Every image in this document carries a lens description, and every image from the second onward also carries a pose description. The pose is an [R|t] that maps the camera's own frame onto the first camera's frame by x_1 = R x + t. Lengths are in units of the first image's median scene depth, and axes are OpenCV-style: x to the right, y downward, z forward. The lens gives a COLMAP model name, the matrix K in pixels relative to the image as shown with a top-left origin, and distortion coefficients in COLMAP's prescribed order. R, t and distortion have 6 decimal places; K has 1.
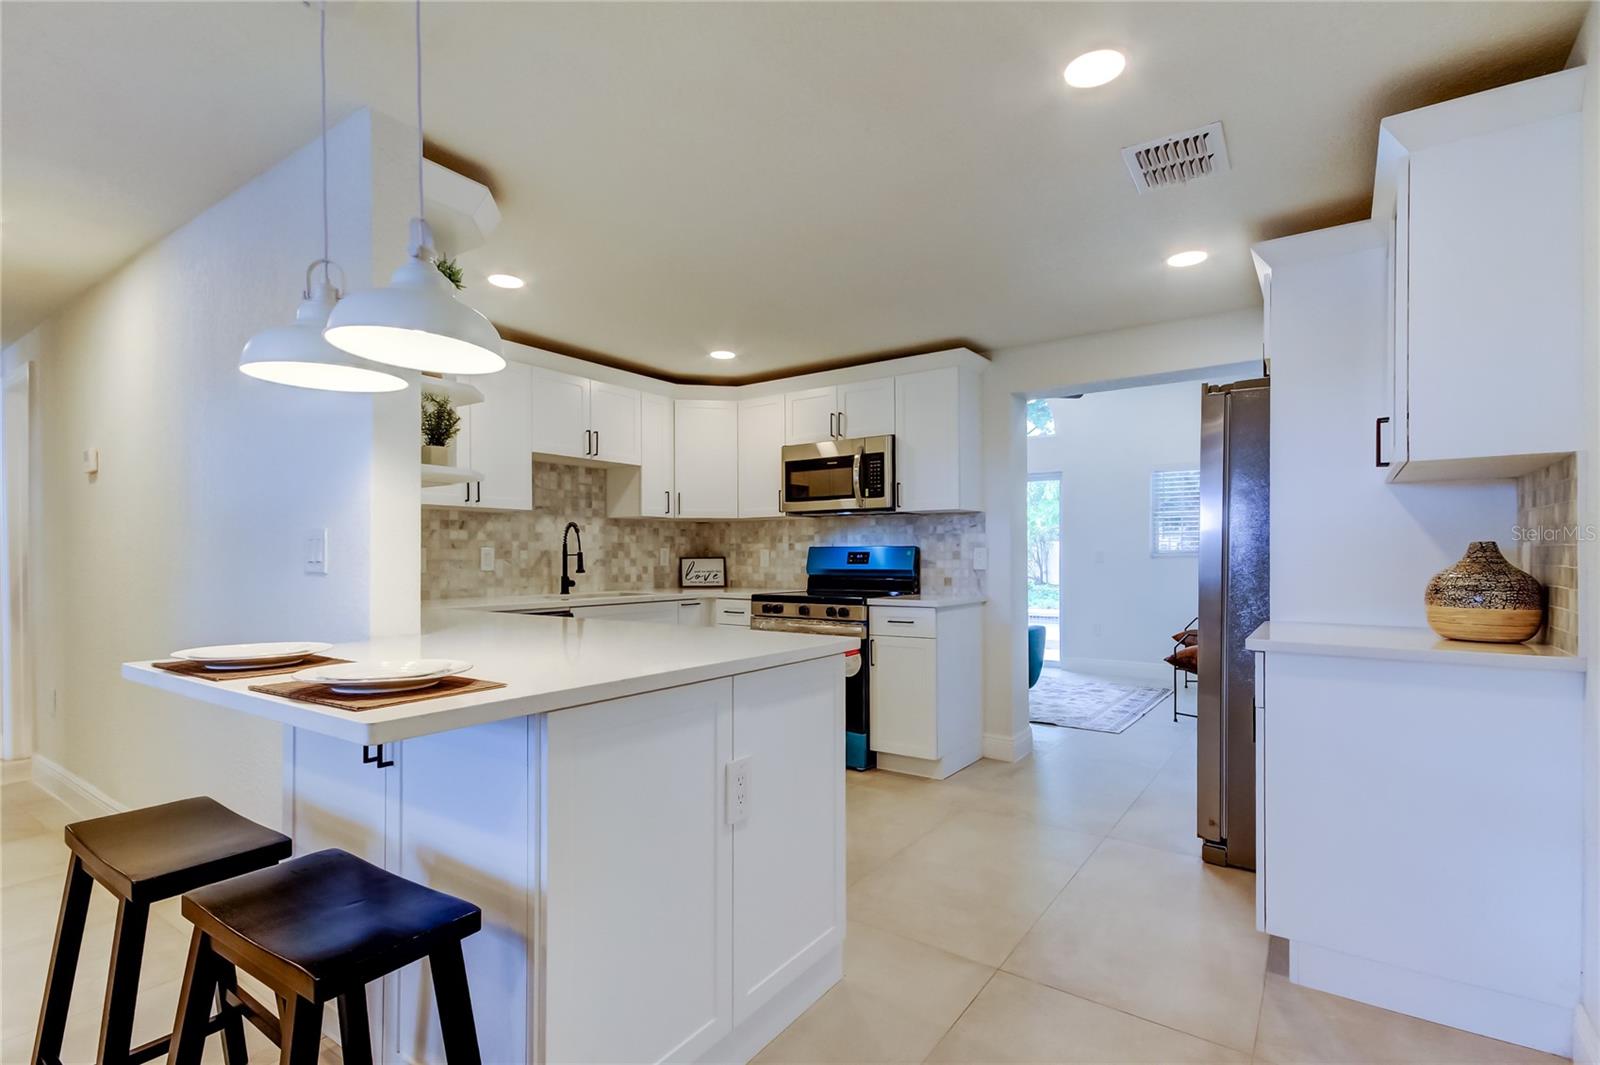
lens RADIAL K [[756.6, 0, 820.0], [0, 756.6, 554.8], [0, 0, 1]] dist [0.022333, -0.004239]
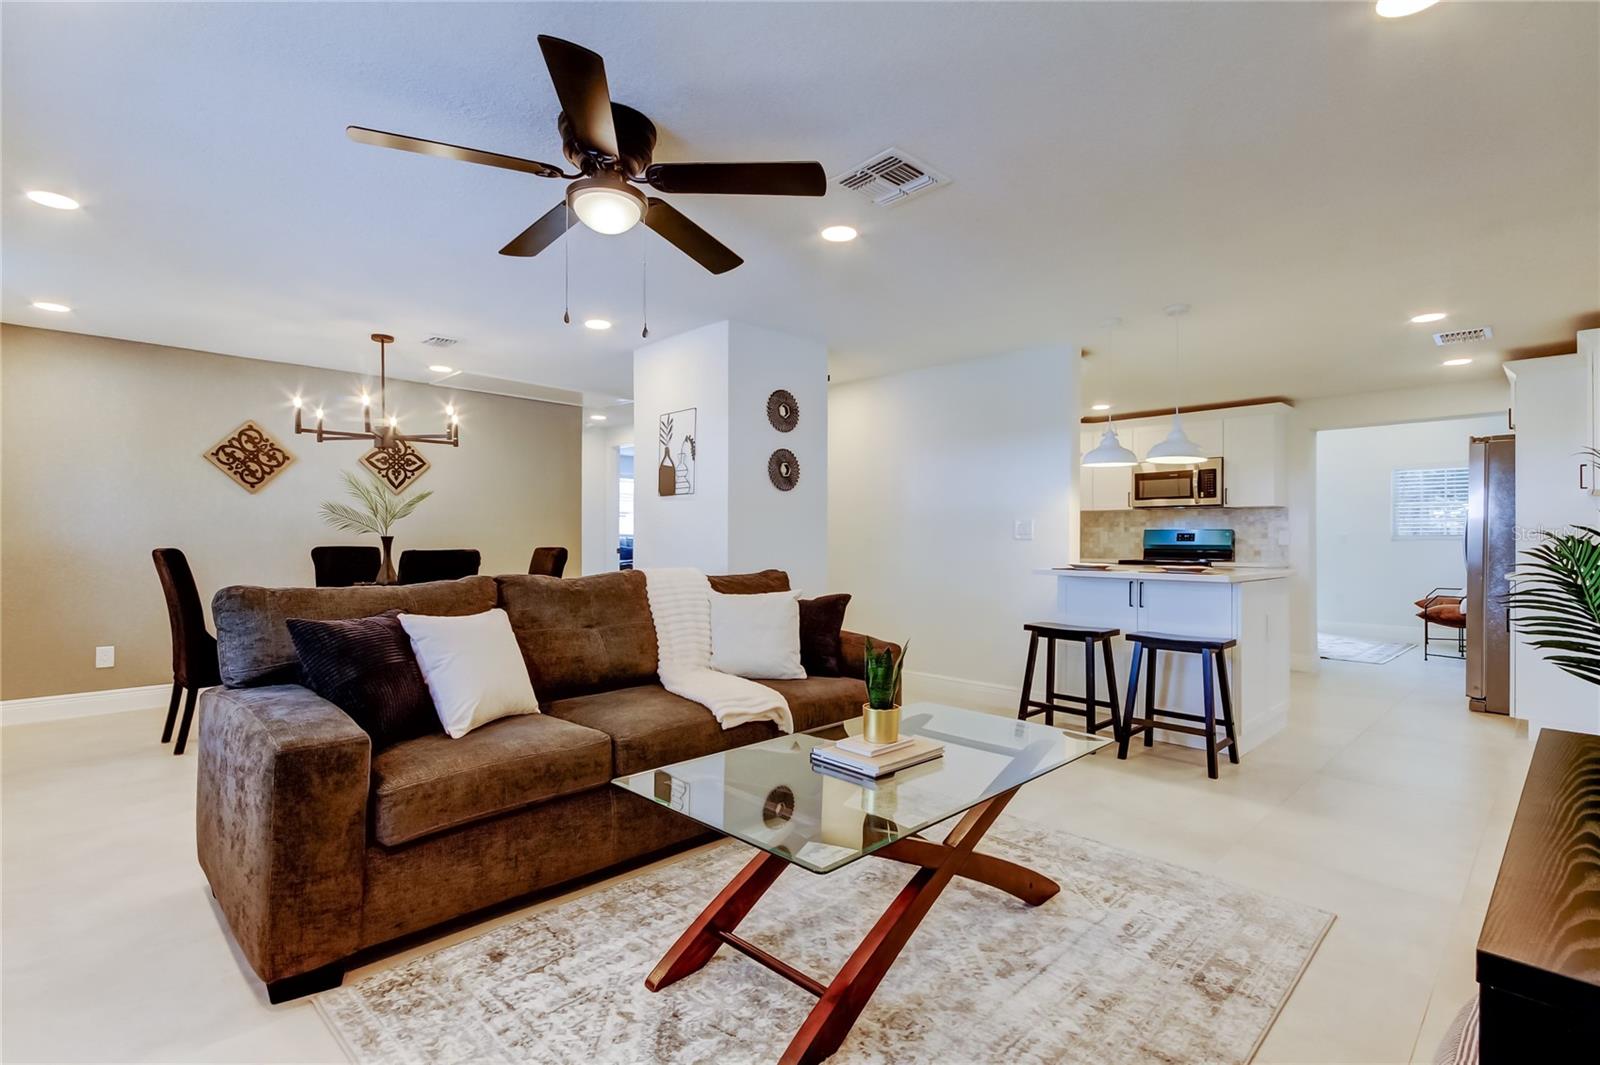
lens RADIAL K [[756.6, 0, 811.5], [0, 756.6, 532.4], [0, 0, 1]] dist [0.022333, -0.004239]
pose [[0.982081, 0.007497, -0.188311, -0.408023], [-0.009437, 0.999911, -0.009404, 0.016152], [0.188223, 0.011013, 0.982065, -0.637405]]
